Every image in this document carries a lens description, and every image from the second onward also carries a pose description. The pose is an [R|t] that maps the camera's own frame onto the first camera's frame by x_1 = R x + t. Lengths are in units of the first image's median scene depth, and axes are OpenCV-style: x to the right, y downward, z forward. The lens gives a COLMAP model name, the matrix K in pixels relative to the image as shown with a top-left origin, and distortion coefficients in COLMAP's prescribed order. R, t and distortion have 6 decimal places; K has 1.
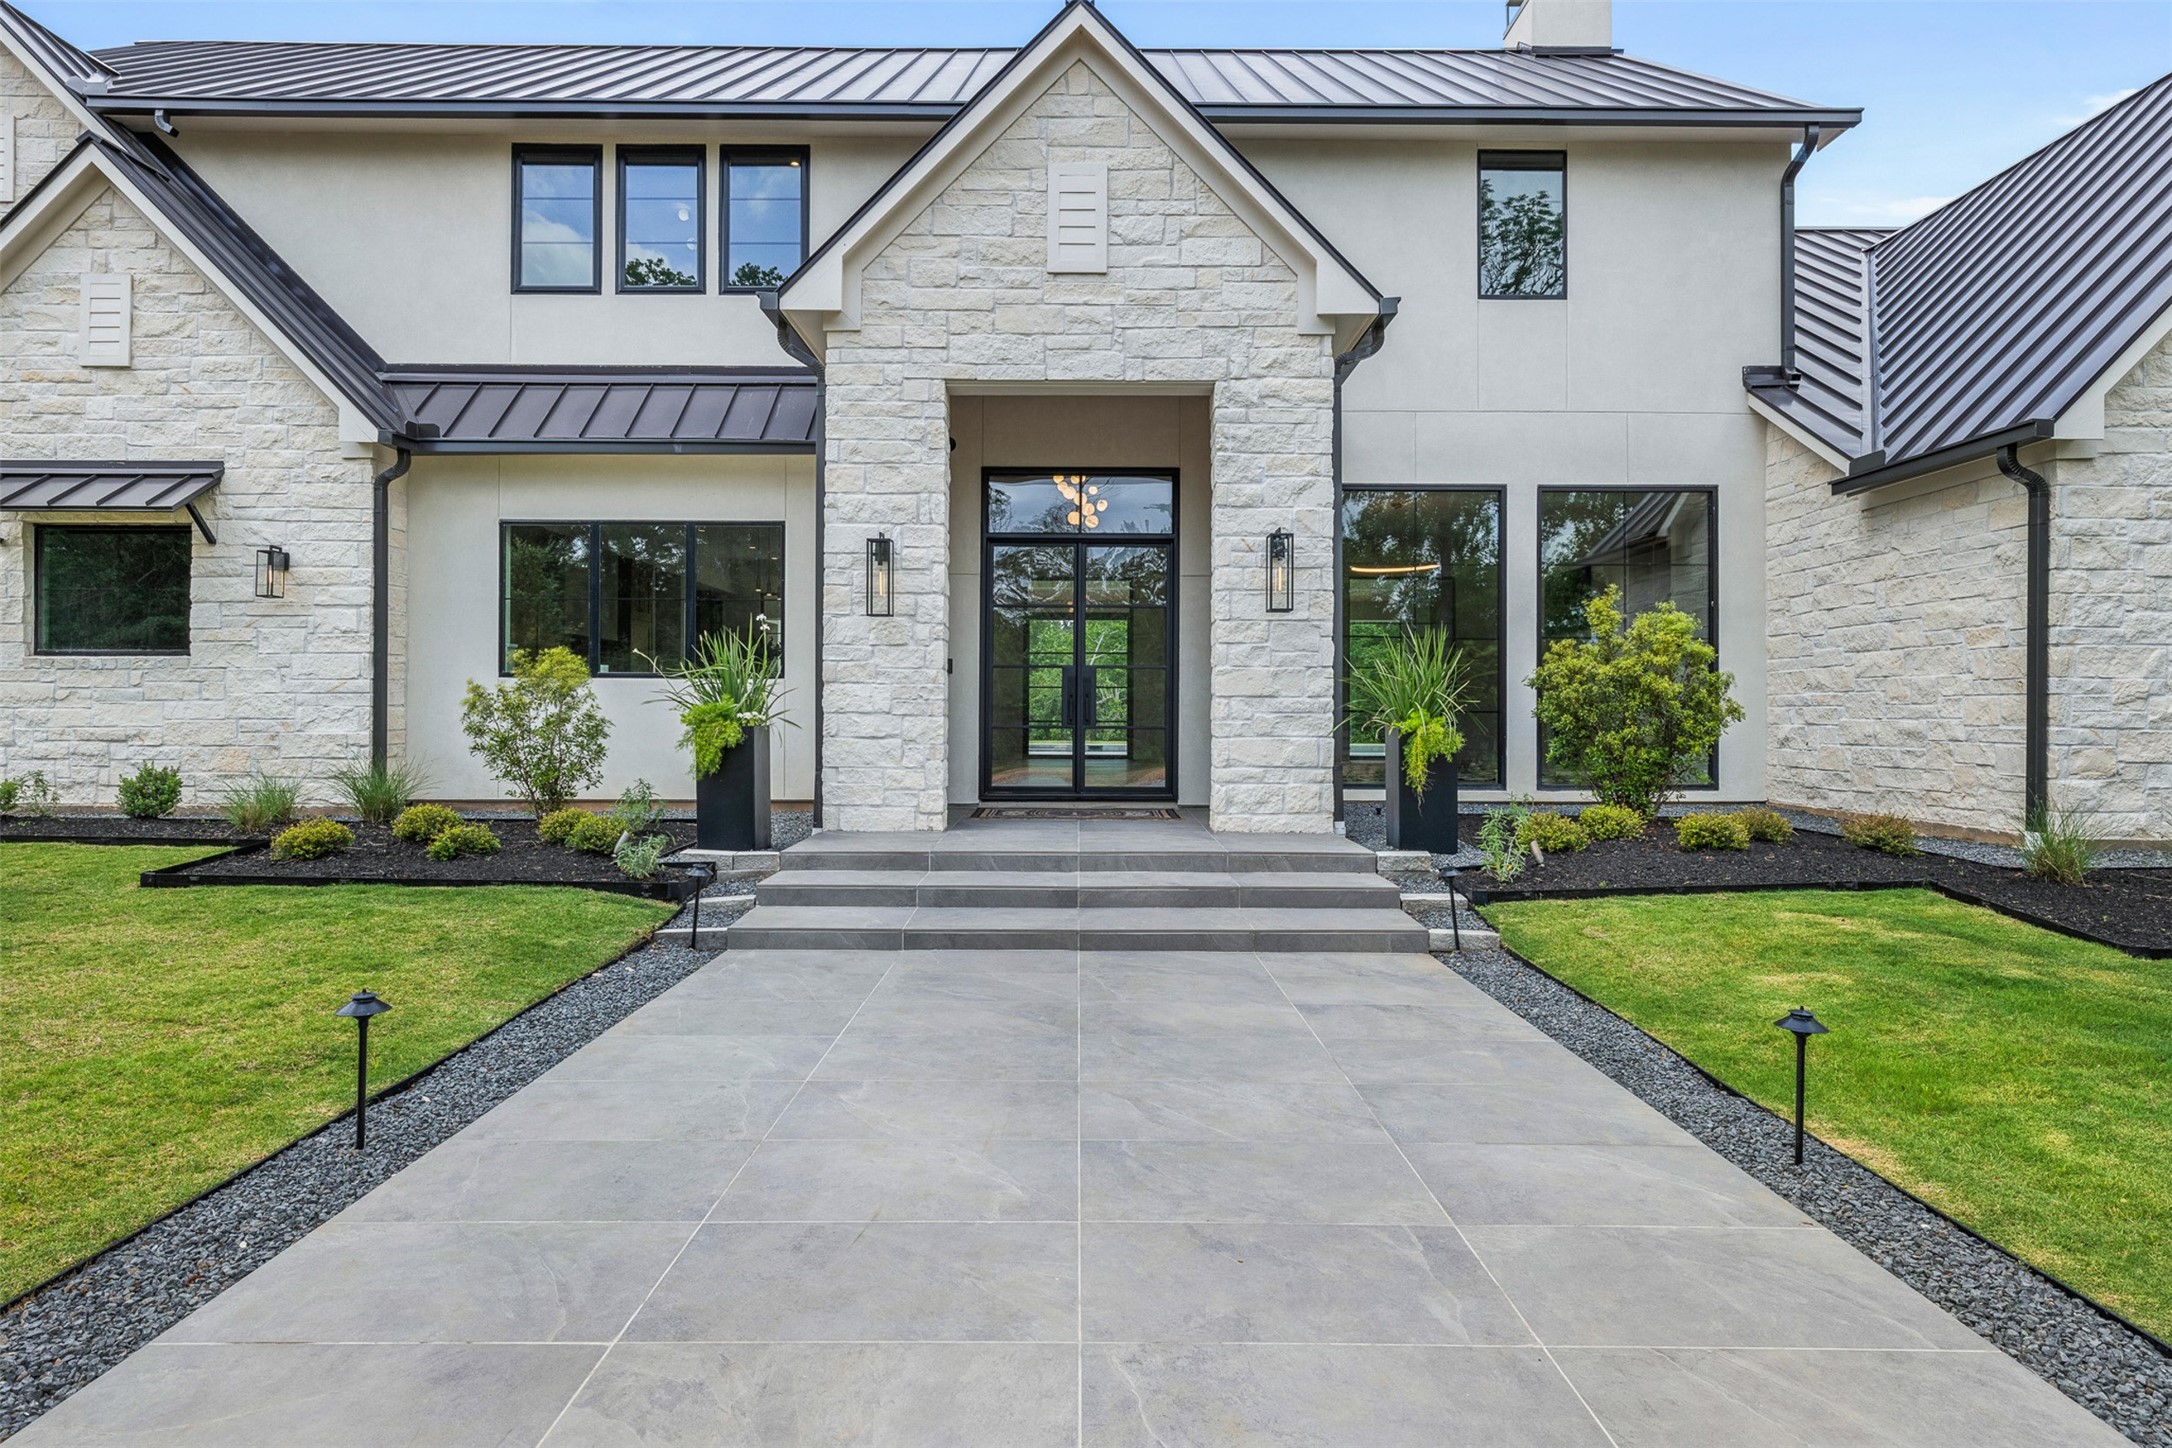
lens RADIAL K [[1198.3, 0, 1087.0], [0, 1198.3, 713.1], [0, 0, 1]] dist [-0.001946, -0.000395]
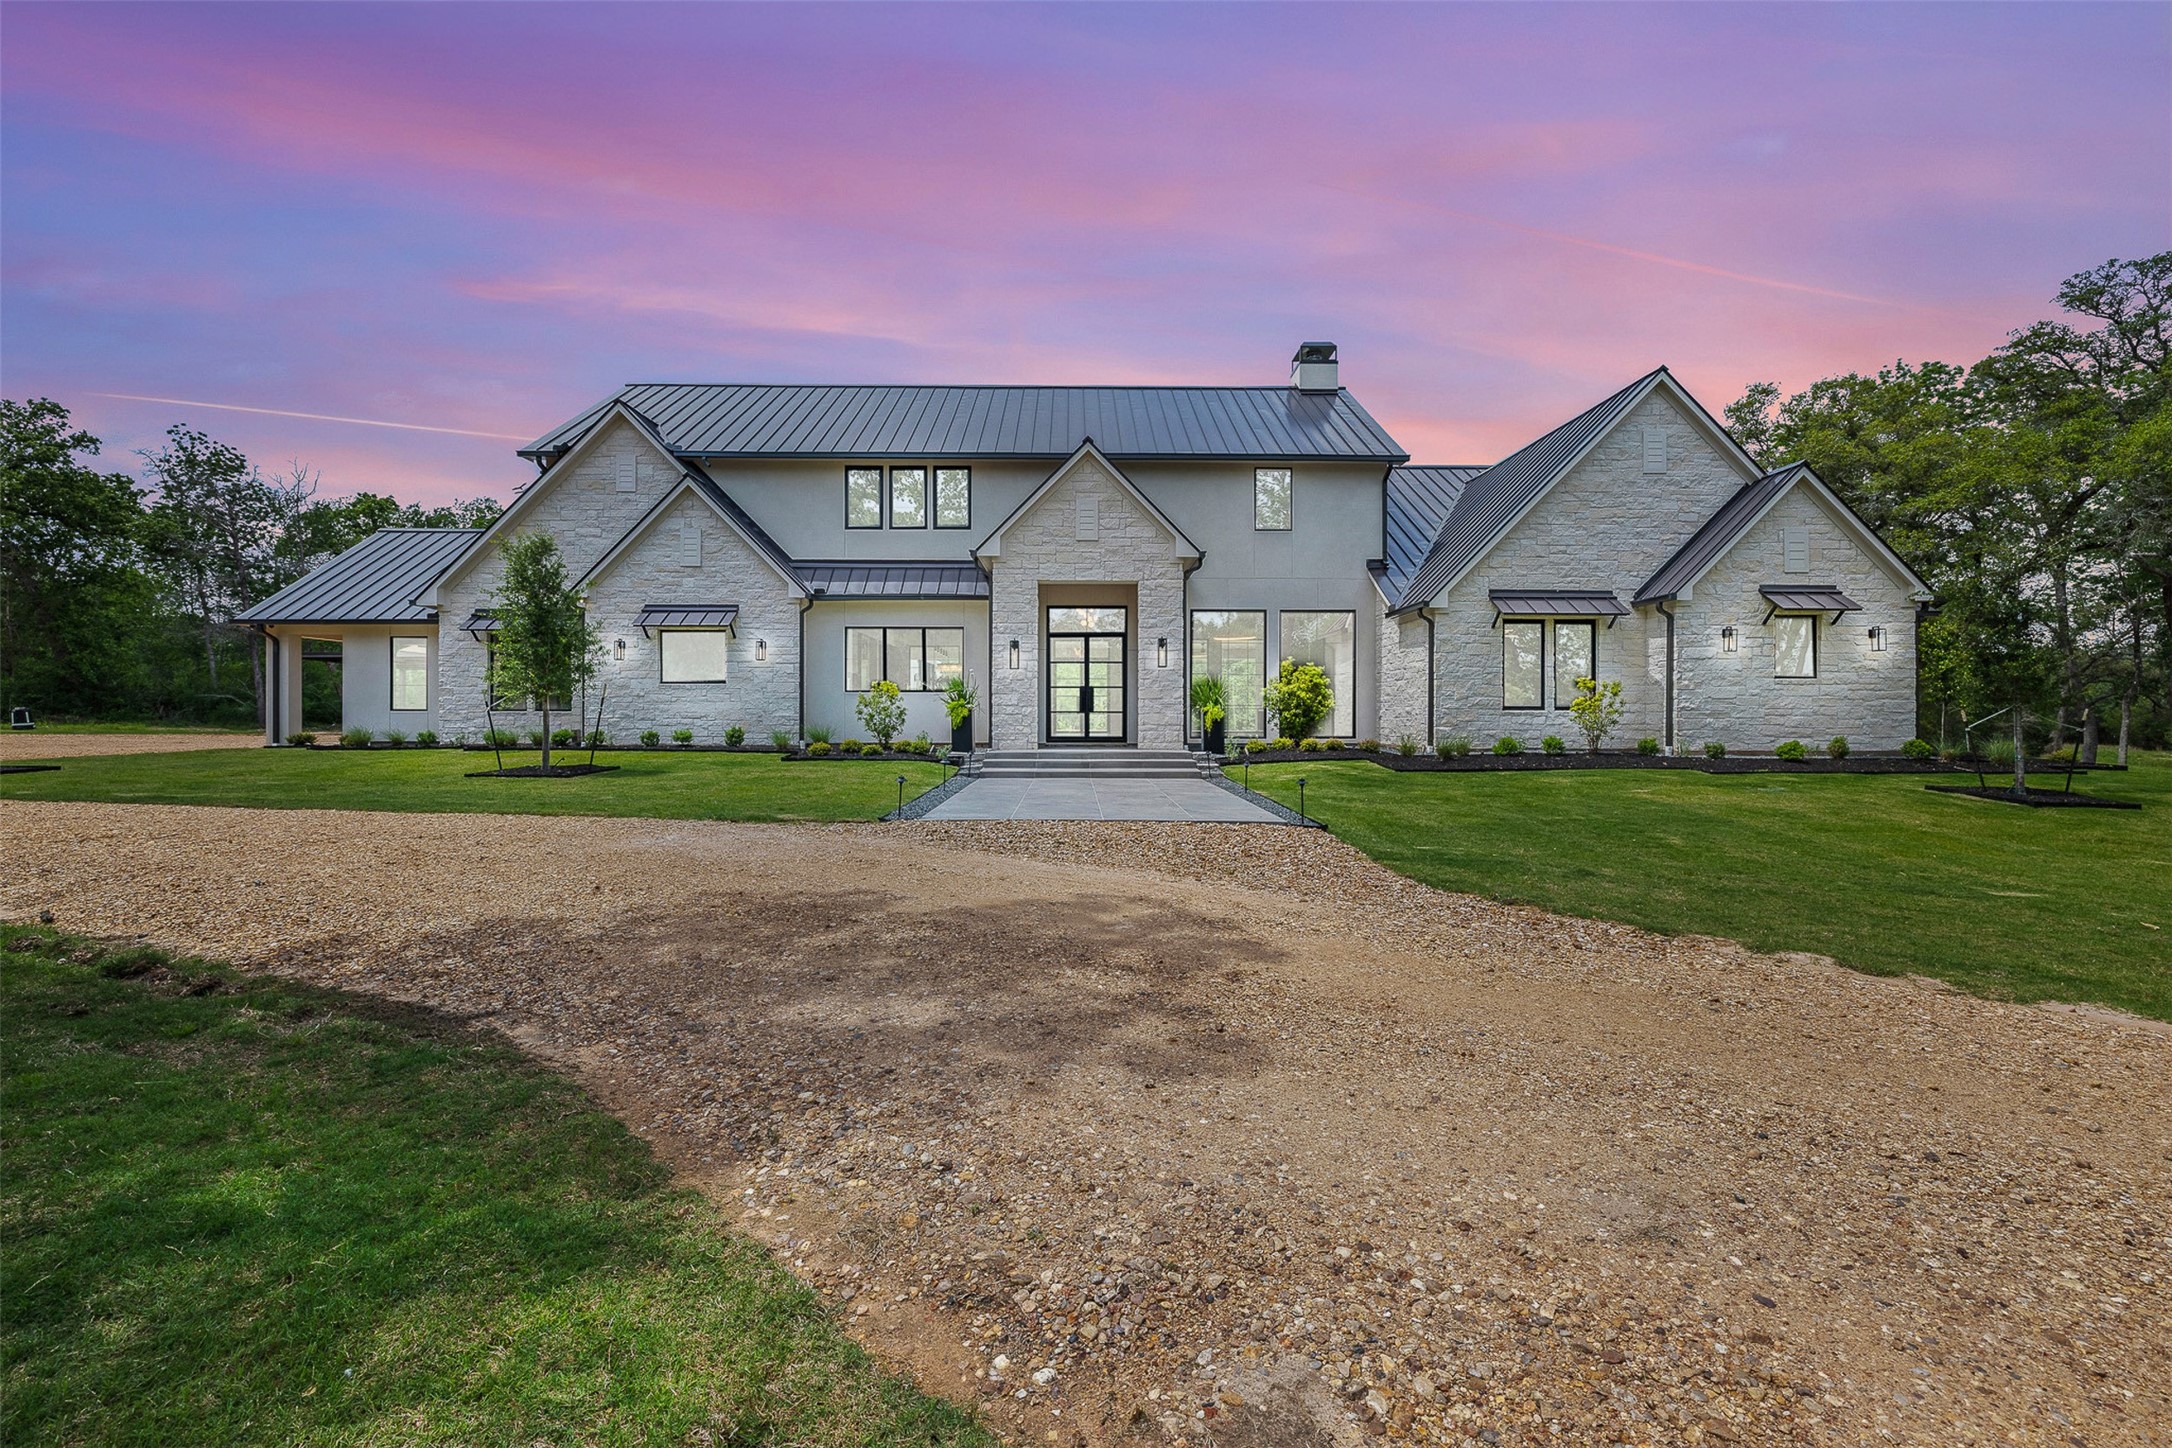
lens RADIAL K [[919.7, 0, 1085.7], [0, 919.7, 714.1], [0, 0, 1]] dist [0.000319, 0.000006]
pose [[0.999990, -0.002938, 0.003516, -0.019477], [0.002941, 0.999995, -0.000647, 0.021403], [-0.003514, 0.000658, 0.999994, -1.047027]]
